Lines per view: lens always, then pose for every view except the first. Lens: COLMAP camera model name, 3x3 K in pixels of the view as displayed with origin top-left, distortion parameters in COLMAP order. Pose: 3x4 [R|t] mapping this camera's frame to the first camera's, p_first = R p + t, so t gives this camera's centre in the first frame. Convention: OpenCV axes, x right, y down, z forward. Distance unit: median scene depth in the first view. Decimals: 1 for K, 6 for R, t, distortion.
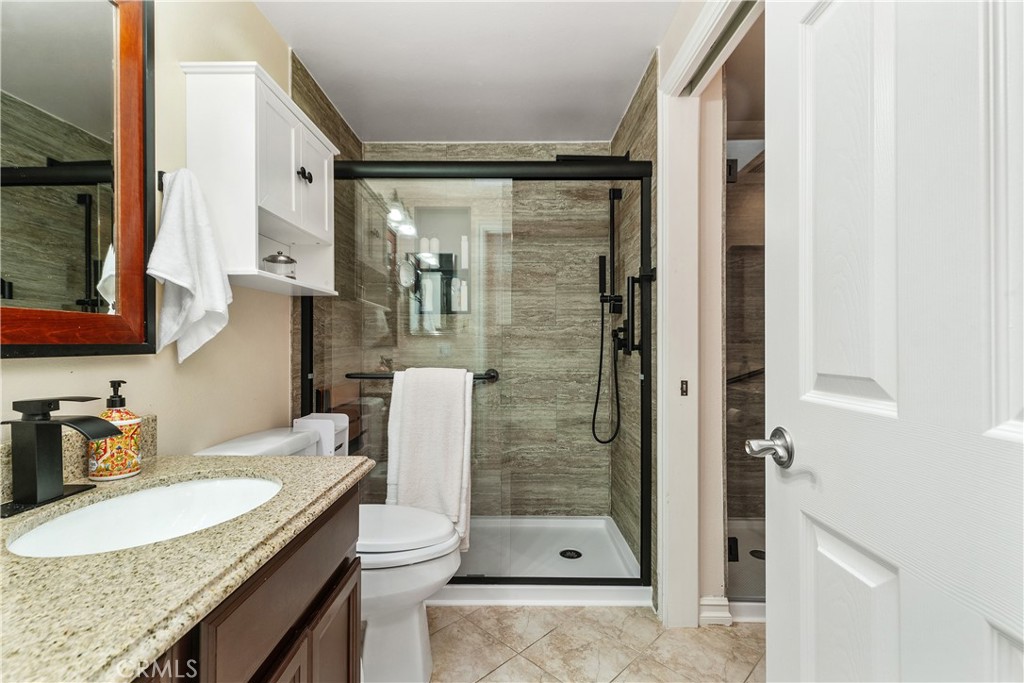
lens RADIAL K [[464.2, 0, 507.9], [0, 464.2, 340.4], [0, 0, 1]] dist [0.010535, -0.003097]
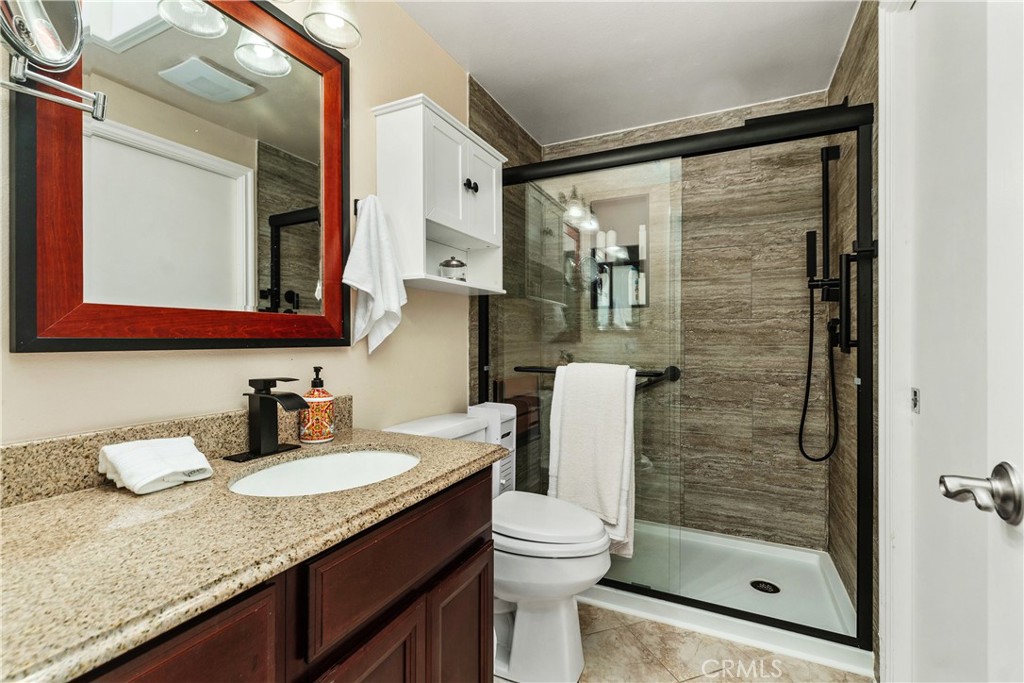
lens RADIAL K [[464.2, 0, 507.8], [0, 464.2, 336.3], [0, 0, 1]] dist [0.010535, -0.003097]
pose [[0.901812, -0.001649, -0.432126, 0.098229], [0.001974, 0.999998, 0.000303, 0.001511], [0.432125, -0.001127, 0.901813, 0.036554]]
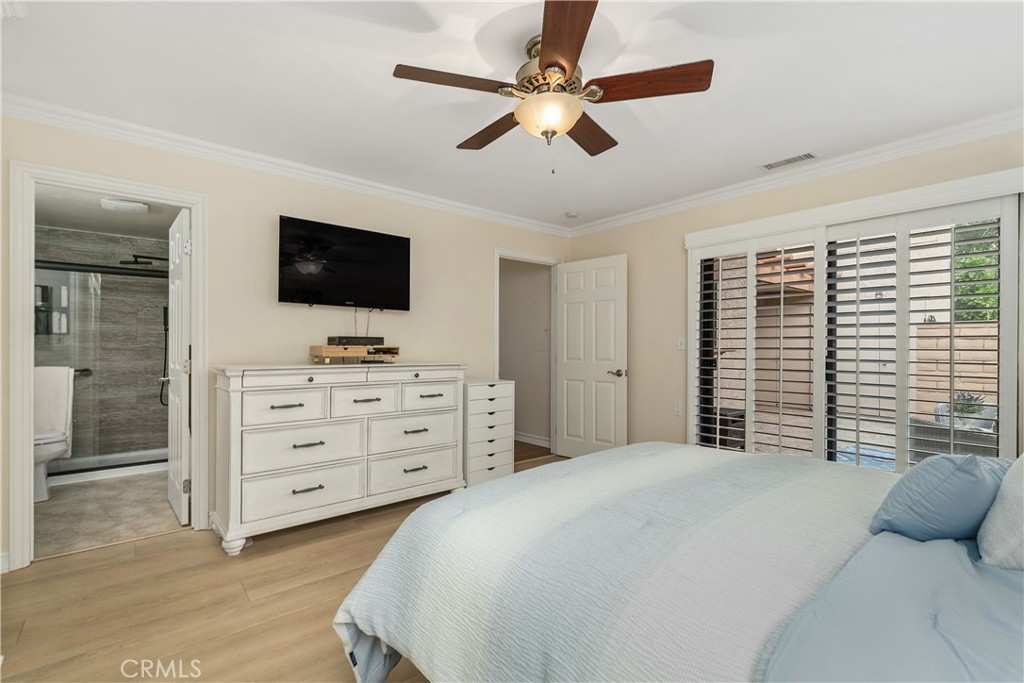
lens RADIAL K [[464.2, 0, 508.2], [0, 464.2, 346.8], [0, 0, 1]] dist [0.010535, -0.003097]
pose [[0.768255, 0.000405, 0.640144, 0.075324], [-0.004865, 0.999975, 0.005205, -0.044634], [-0.640126, -0.007113, 0.768237, -1.774580]]
